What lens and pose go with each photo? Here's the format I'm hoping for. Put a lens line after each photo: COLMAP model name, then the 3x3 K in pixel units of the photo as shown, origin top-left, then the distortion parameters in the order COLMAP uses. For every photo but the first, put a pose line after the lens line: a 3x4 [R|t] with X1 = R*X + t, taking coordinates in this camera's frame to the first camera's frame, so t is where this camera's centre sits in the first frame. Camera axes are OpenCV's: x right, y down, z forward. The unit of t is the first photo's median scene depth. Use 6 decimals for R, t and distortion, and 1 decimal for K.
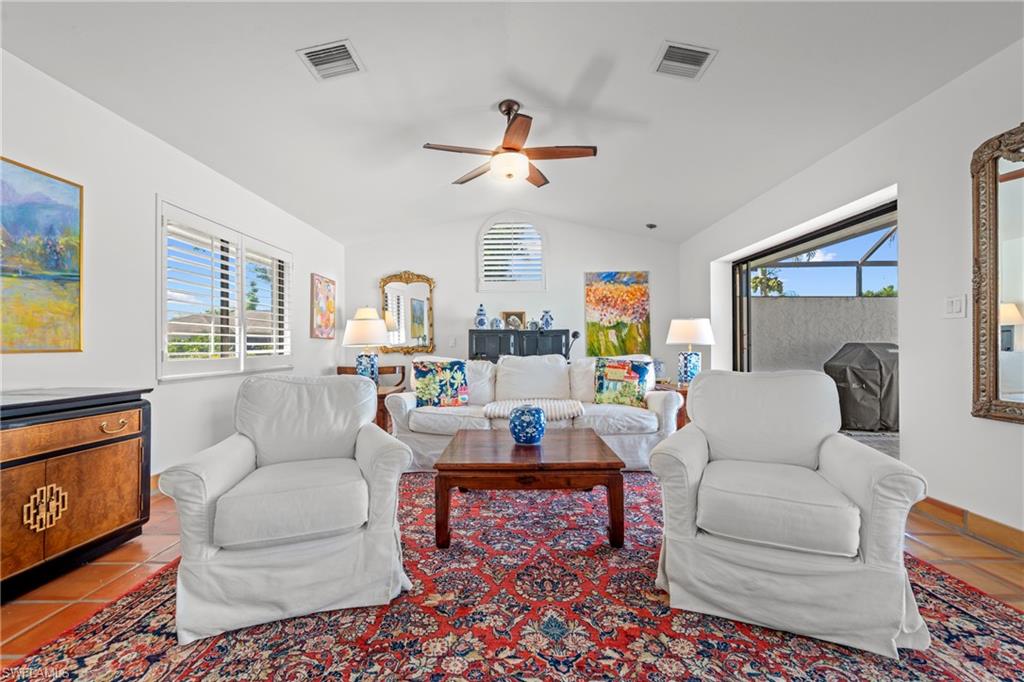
lens RADIAL K [[448.1, 0, 510.5], [0, 448.1, 341.0], [0, 0, 1]] dist [-0.010494, 0.001140]
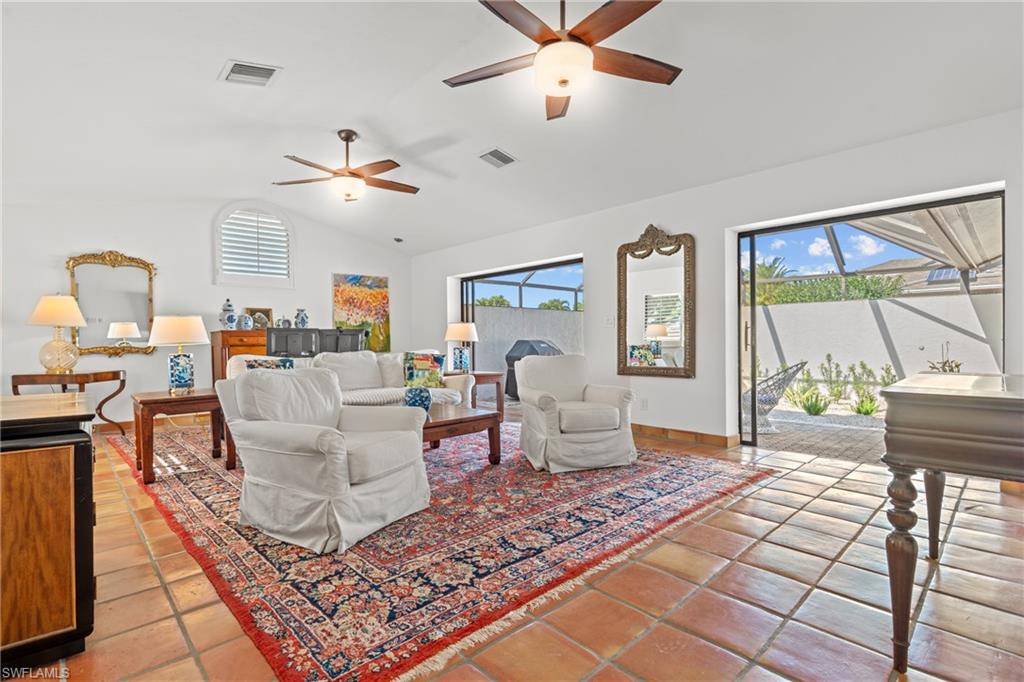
lens RADIAL K [[485.1, 0, 515.5], [0, 485.1, 342.8], [0, 0, 1]] dist [-0.010329, 0.000395]
pose [[0.721404, -0.007036, 0.692479, -0.531095], [0.001700, 0.999963, 0.008389, -0.000332], [-0.692513, -0.004874, 0.721389, -0.187836]]
